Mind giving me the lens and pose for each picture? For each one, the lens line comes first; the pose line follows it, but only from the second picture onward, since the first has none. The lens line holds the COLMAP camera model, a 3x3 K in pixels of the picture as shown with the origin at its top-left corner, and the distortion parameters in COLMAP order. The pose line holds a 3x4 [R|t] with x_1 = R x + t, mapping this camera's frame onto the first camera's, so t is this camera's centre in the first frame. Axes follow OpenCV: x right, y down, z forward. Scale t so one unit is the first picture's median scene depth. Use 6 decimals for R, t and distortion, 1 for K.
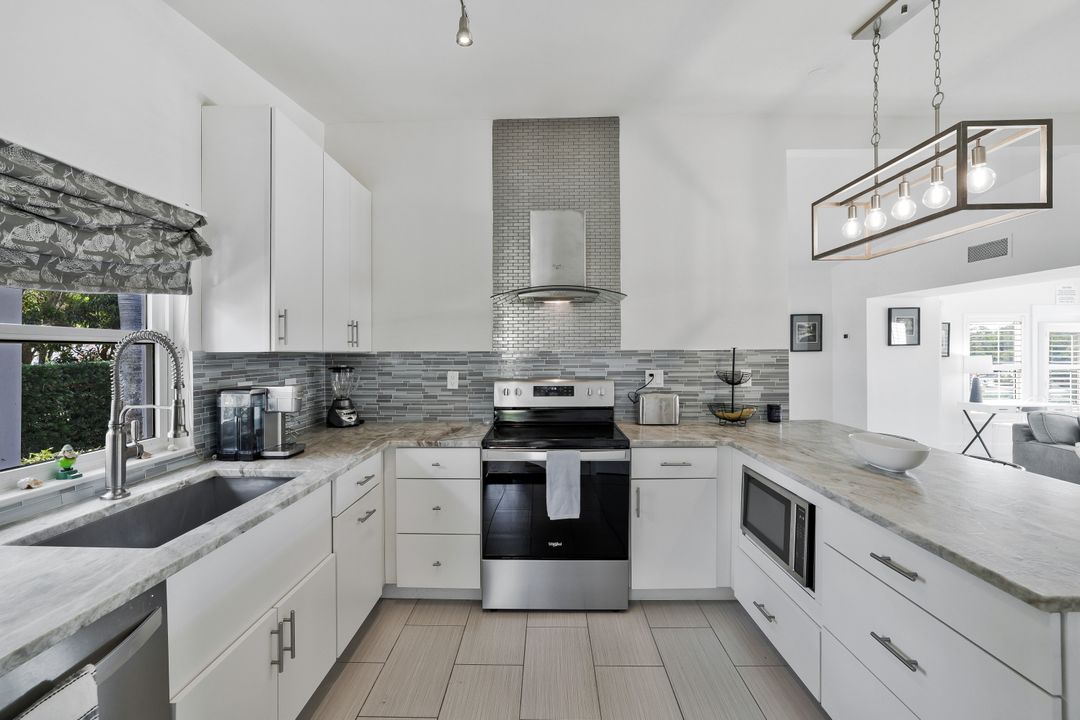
lens RADIAL K [[479.7, 0, 534.6], [0, 479.7, 358.9], [0, 0, 1]] dist [-0.043873, 0.016839]
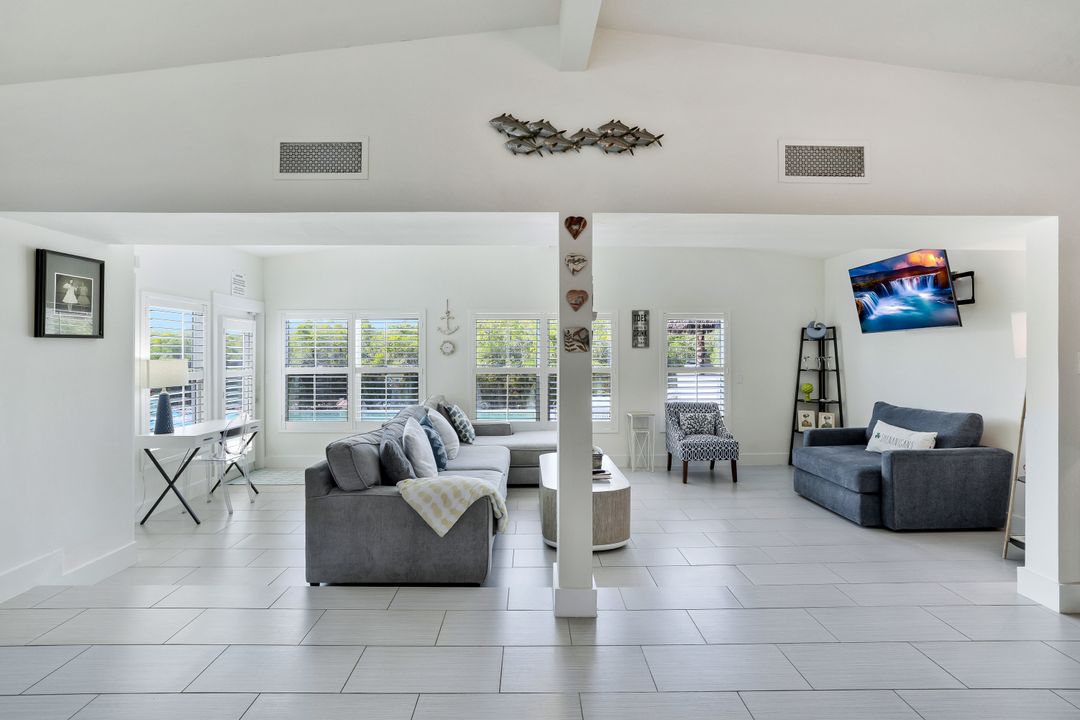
lens RADIAL K [[489.9, 0, 542.3], [0, 489.9, 353.6], [0, 0, 1]] dist [-0.032103, -0.000128]
pose [[-0.045260, 0.008632, 0.998938, 0.579470], [0.020108, 0.999768, -0.007728, 0.001360], [-0.998773, 0.019737, -0.045423, 1.090188]]
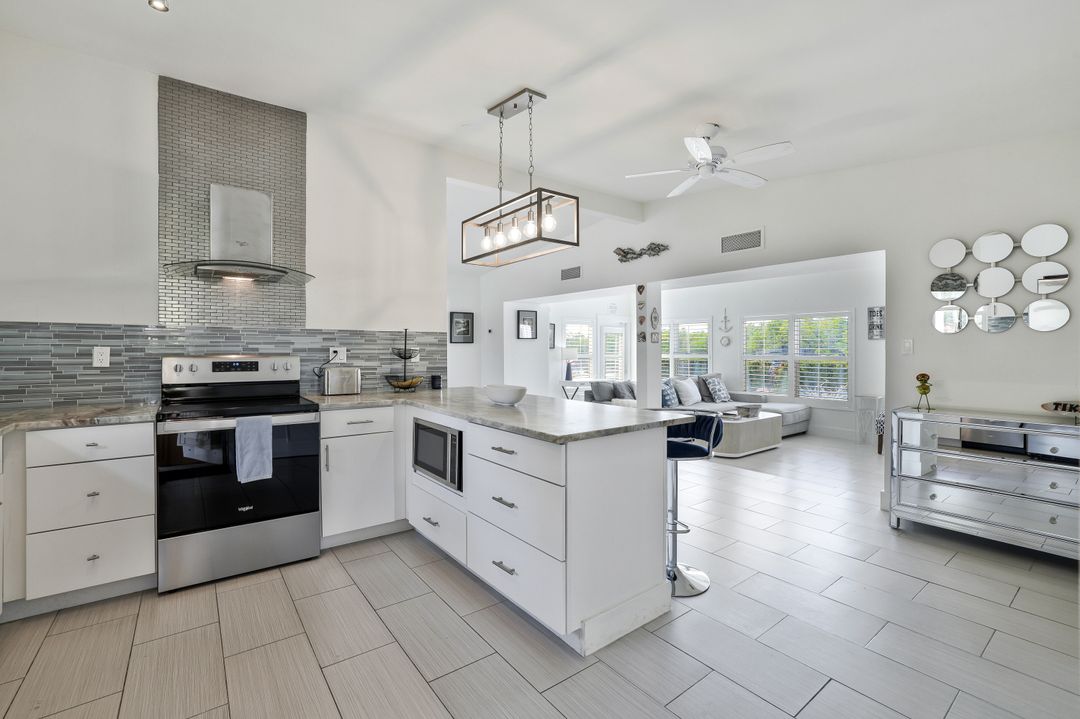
lens RADIAL K [[479.7, 0, 534.6], [0, 479.7, 358.4], [0, 0, 1]] dist [-0.043873, 0.016839]
pose [[0.786752, -0.003082, 0.617262, -0.080182], [0.003771, 0.999993, 0.000186, 0.053158], [-0.617258, 0.002182, 0.786758, -0.172317]]
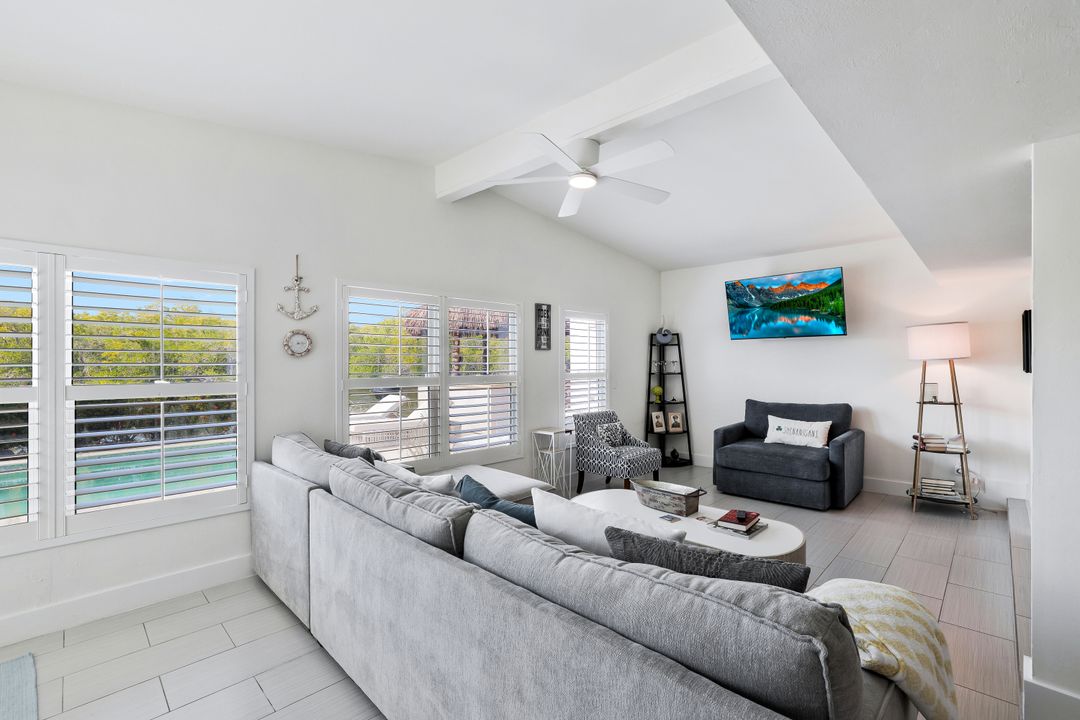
lens RADIAL K [[479.7, 0, 534.6], [0, 479.7, 358.9], [0, 0, 1]] dist [-0.043873, 0.016839]
pose [[-0.732704, 0.013946, 0.680405, 1.502477], [0.020726, 0.999784, 0.001826, -0.003589], [-0.680232, 0.015440, -0.732834, 1.805817]]
